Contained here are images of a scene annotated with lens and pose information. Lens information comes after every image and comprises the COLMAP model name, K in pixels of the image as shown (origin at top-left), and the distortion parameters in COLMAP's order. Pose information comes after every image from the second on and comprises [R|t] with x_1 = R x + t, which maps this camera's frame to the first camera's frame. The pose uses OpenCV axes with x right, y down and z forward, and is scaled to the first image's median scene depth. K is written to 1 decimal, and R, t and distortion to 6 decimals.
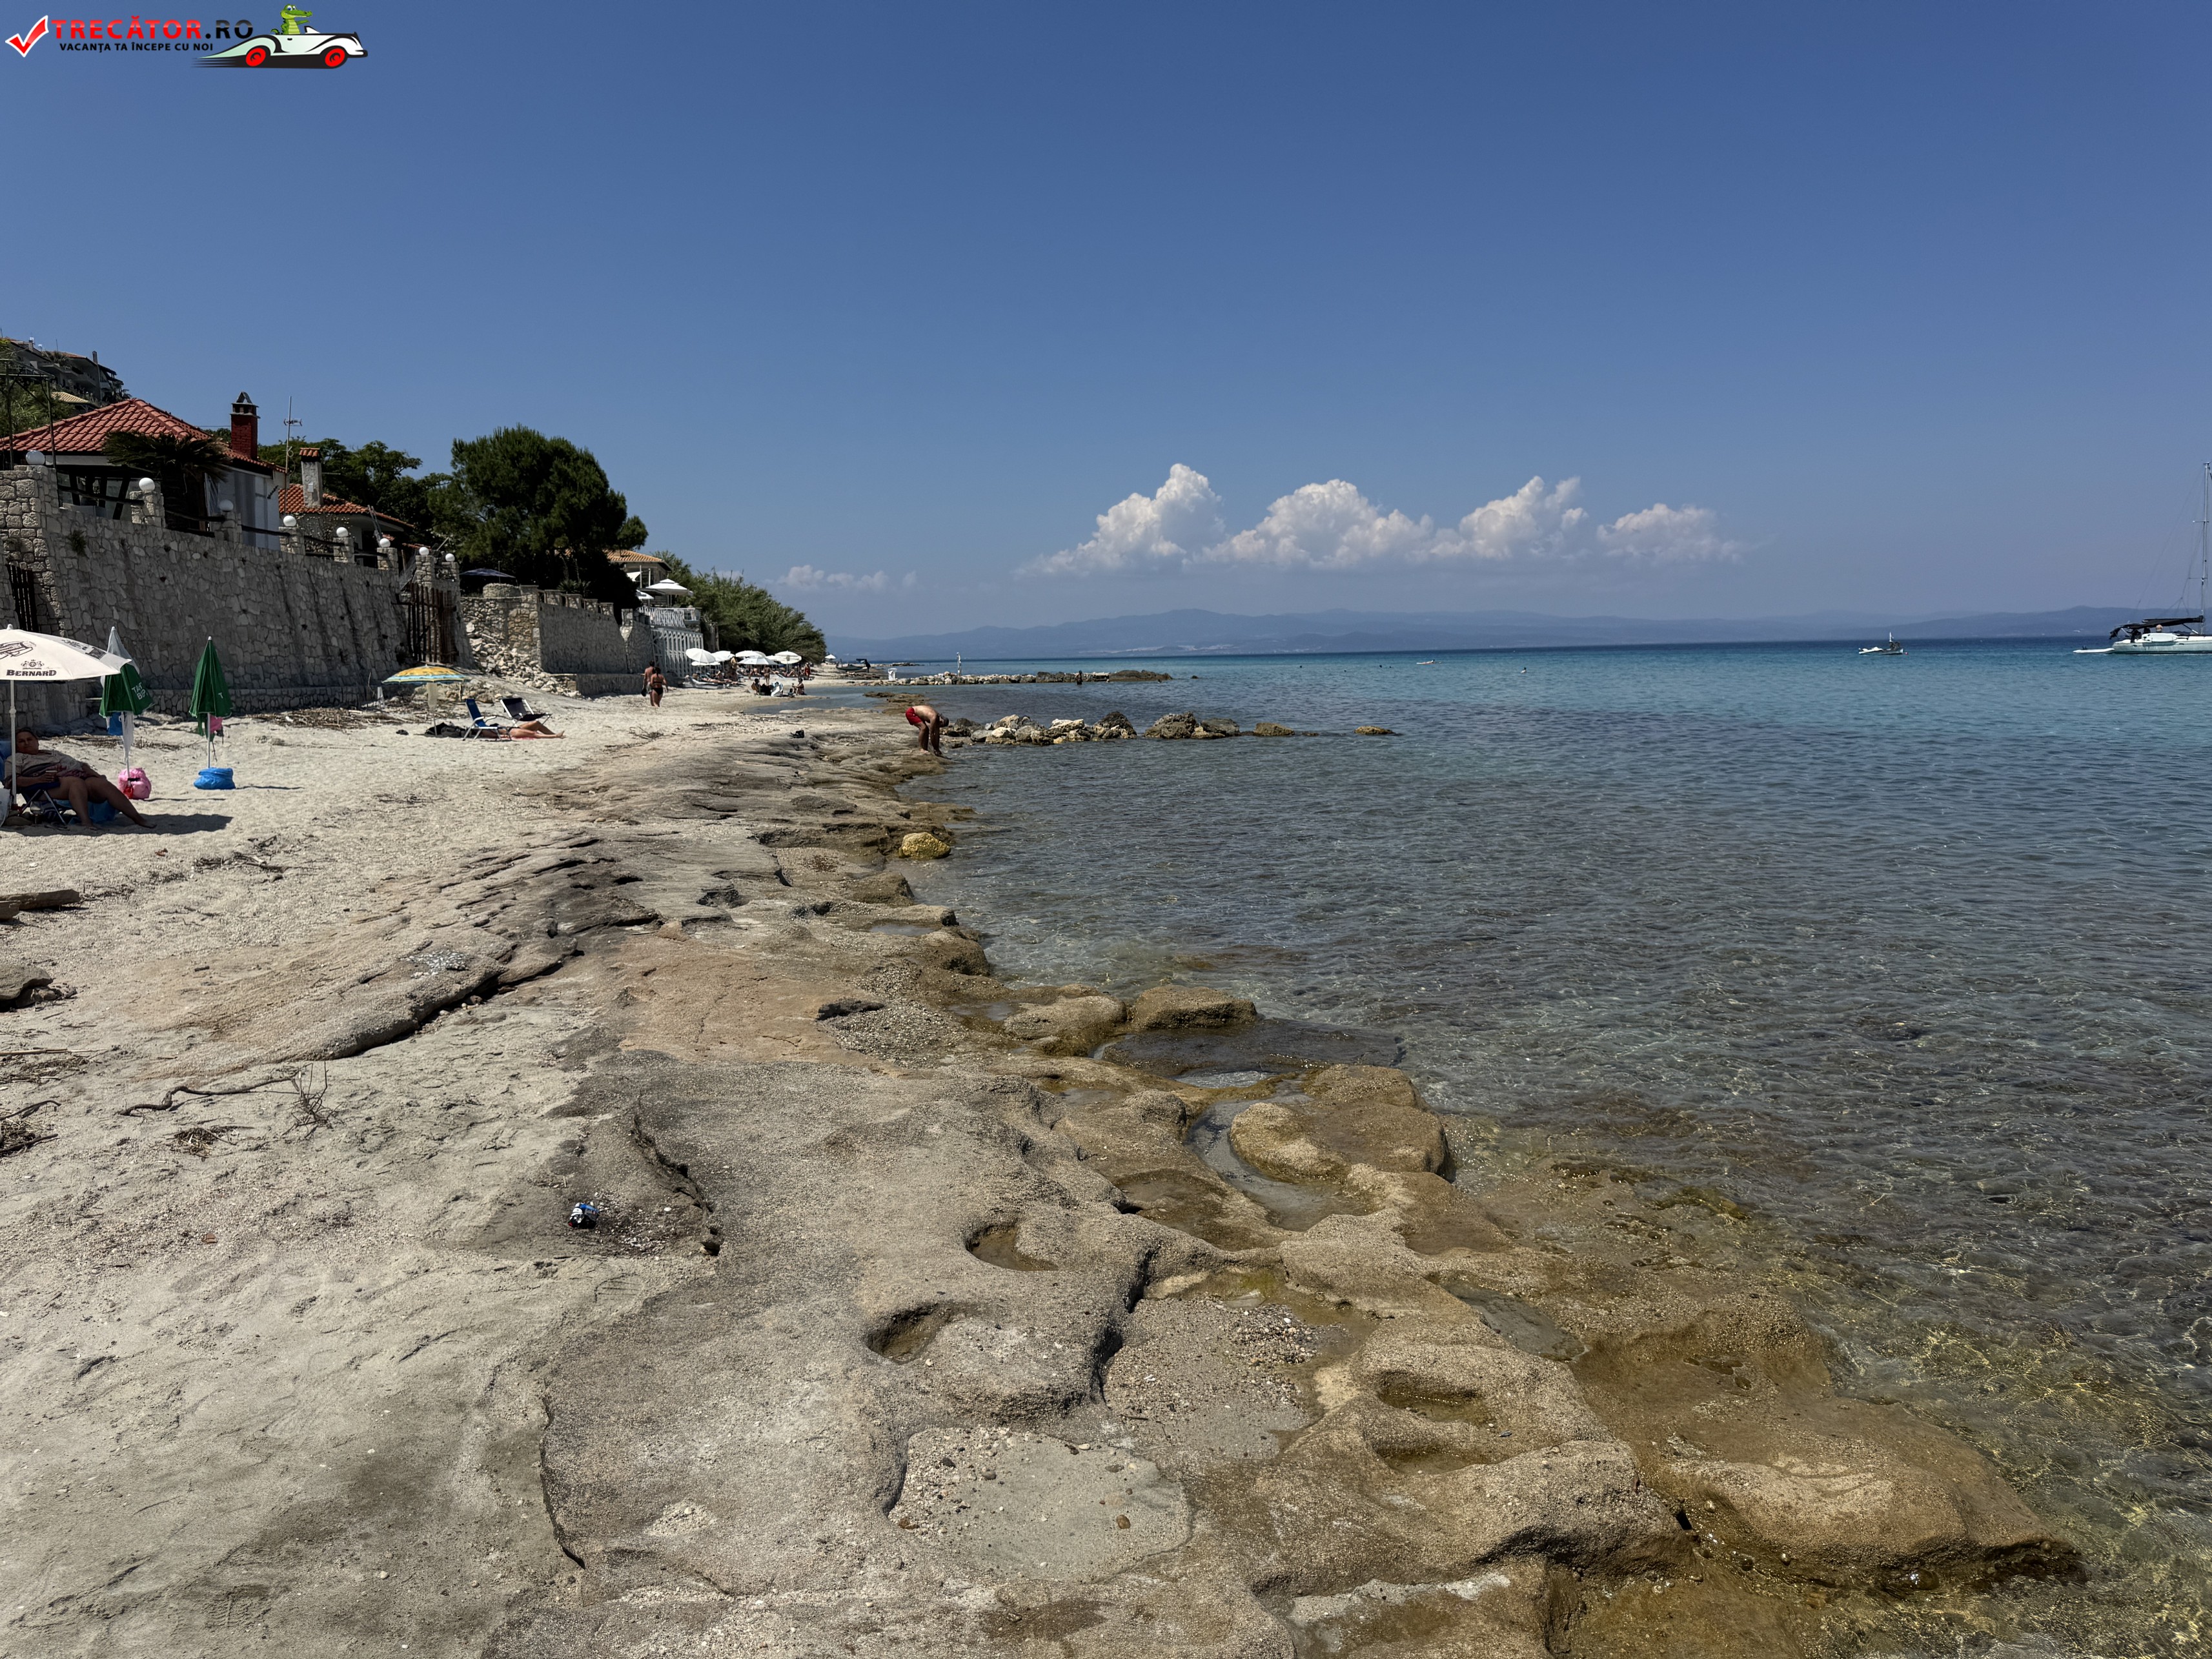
lens RADIAL K [[1495.0, 0, 1100.7], [0, 1495.0, 846.2], [0, 0, 1]] dist [0.129286, -0.212264]
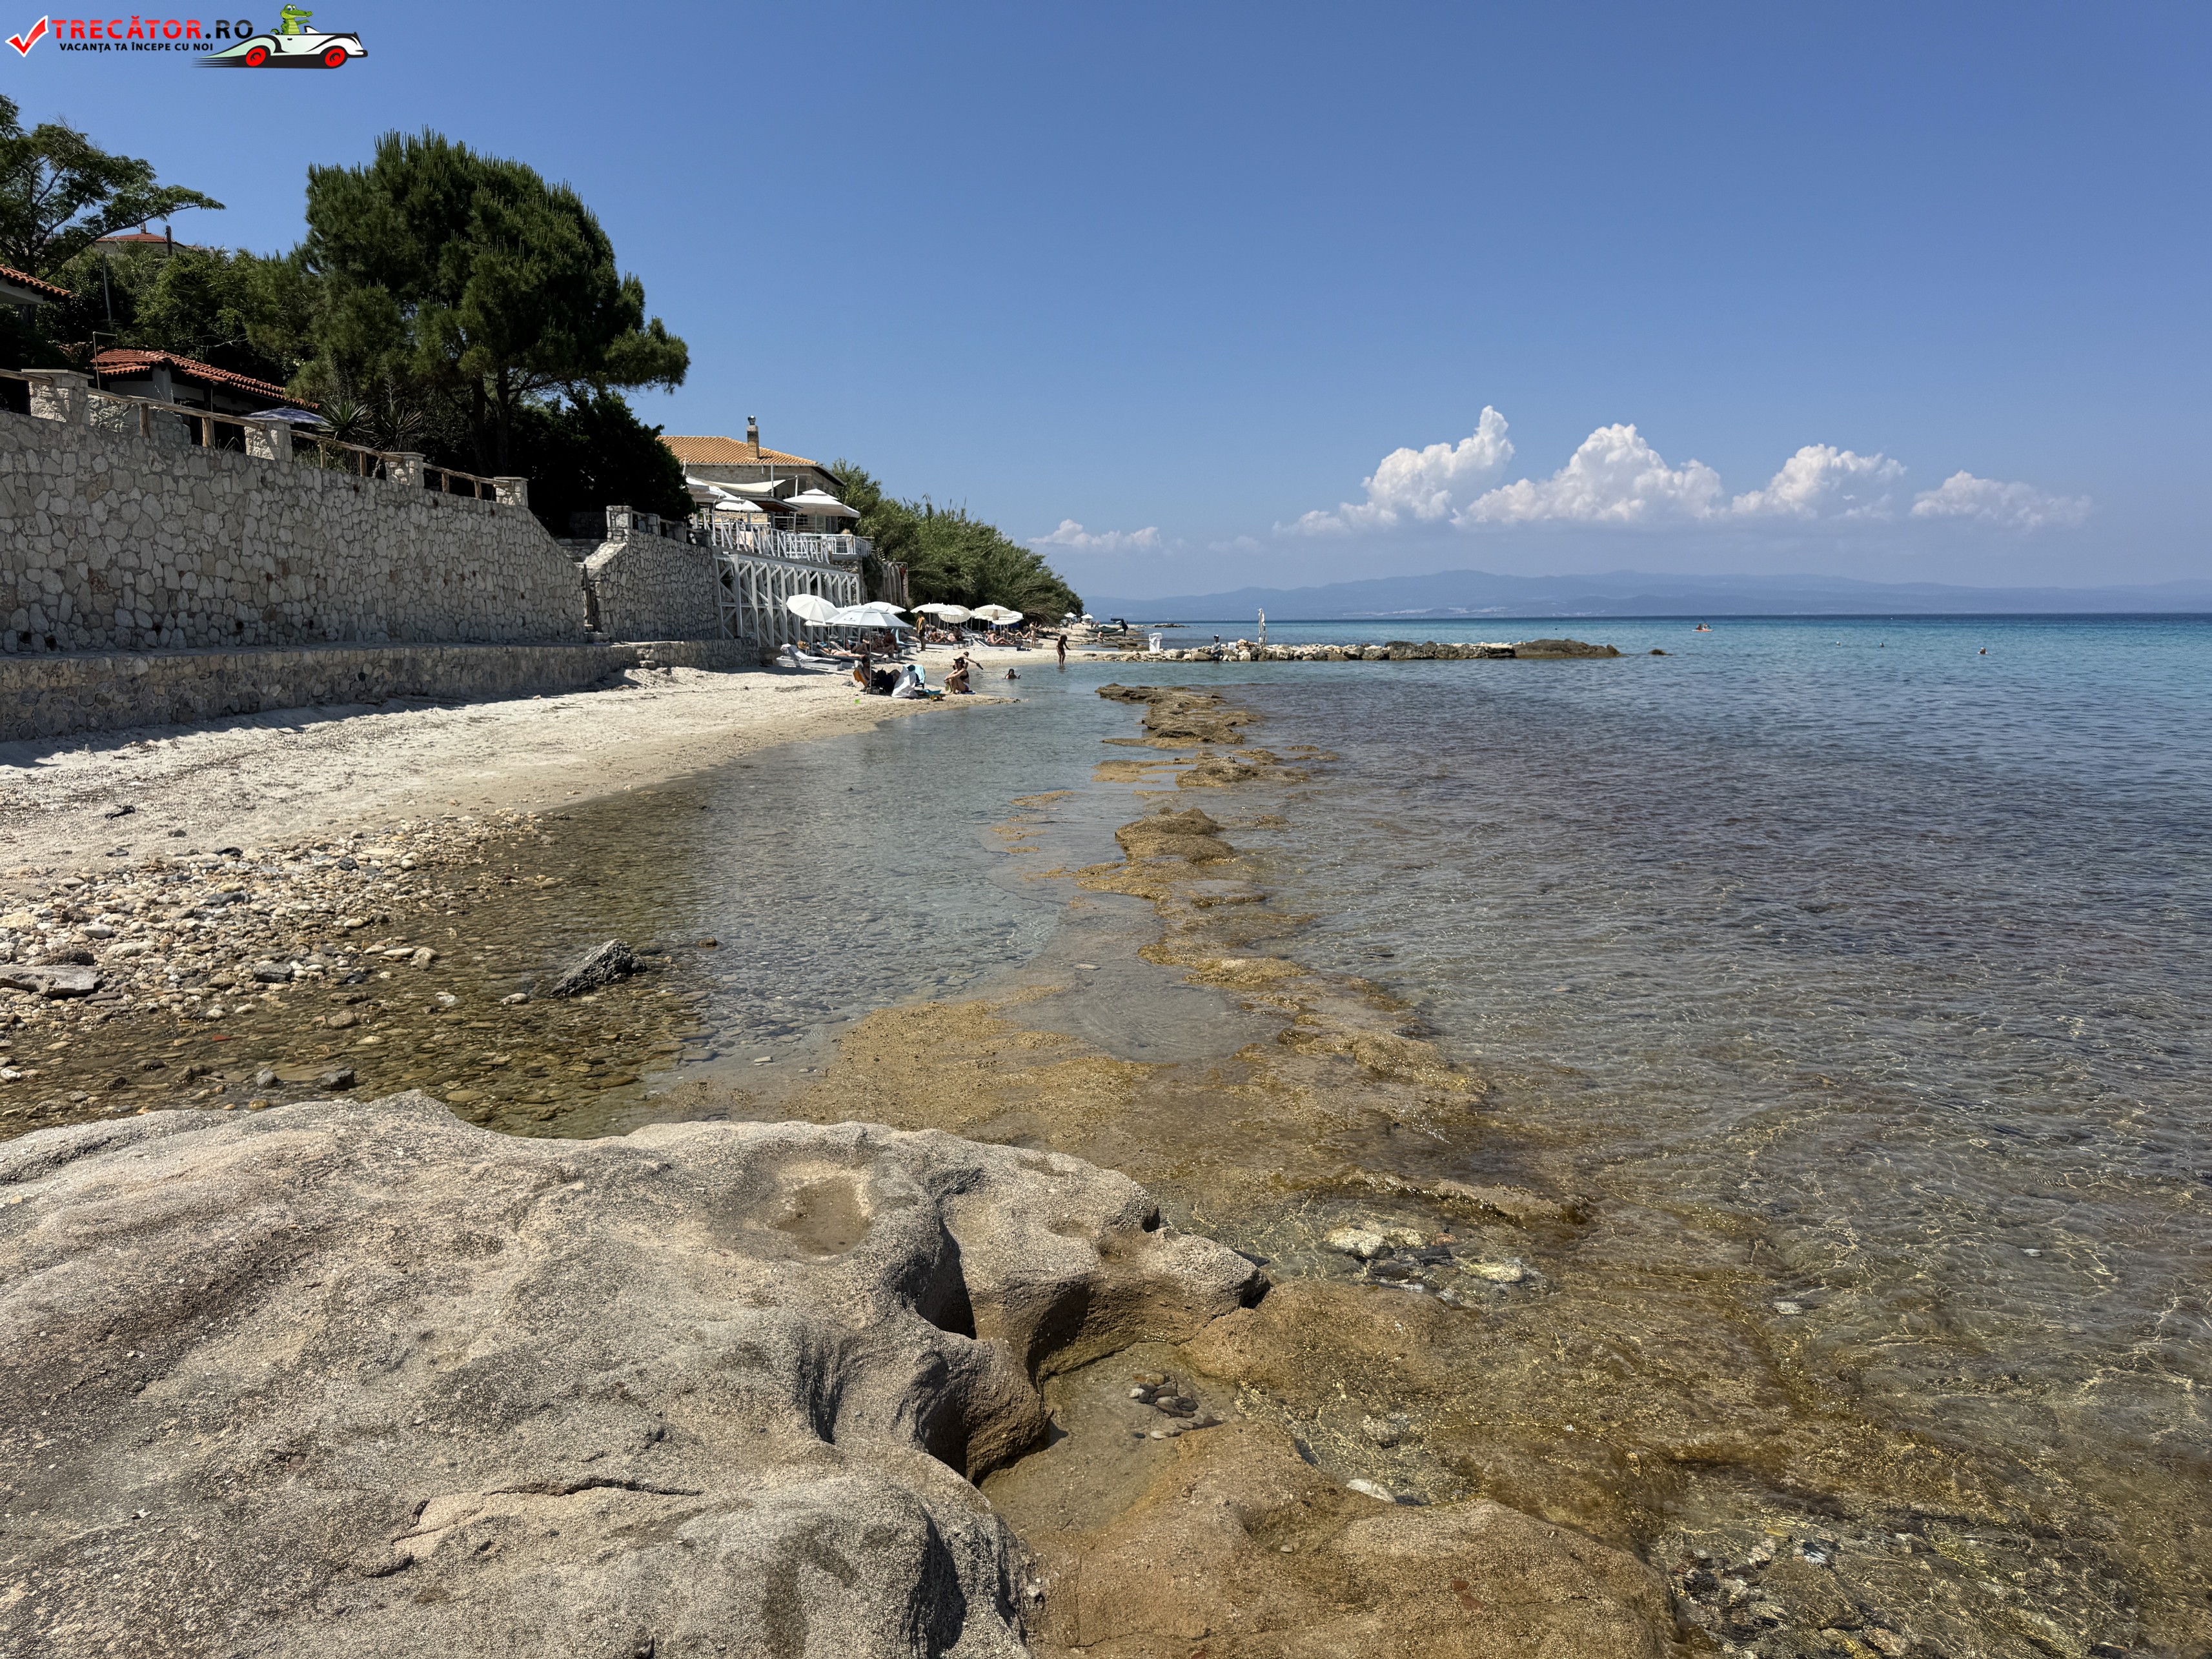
lens RADIAL K [[1495.0, 0, 1100.7], [0, 1495.0, 846.2], [0, 0, 1]] dist [0.129286, -0.212264]
pose [[0.985115, 0.038348, -0.167562, -0.056544], [-0.034117, 0.999024, 0.028060, -0.049256], [0.168475, -0.021926, 0.985462, 0.399773]]
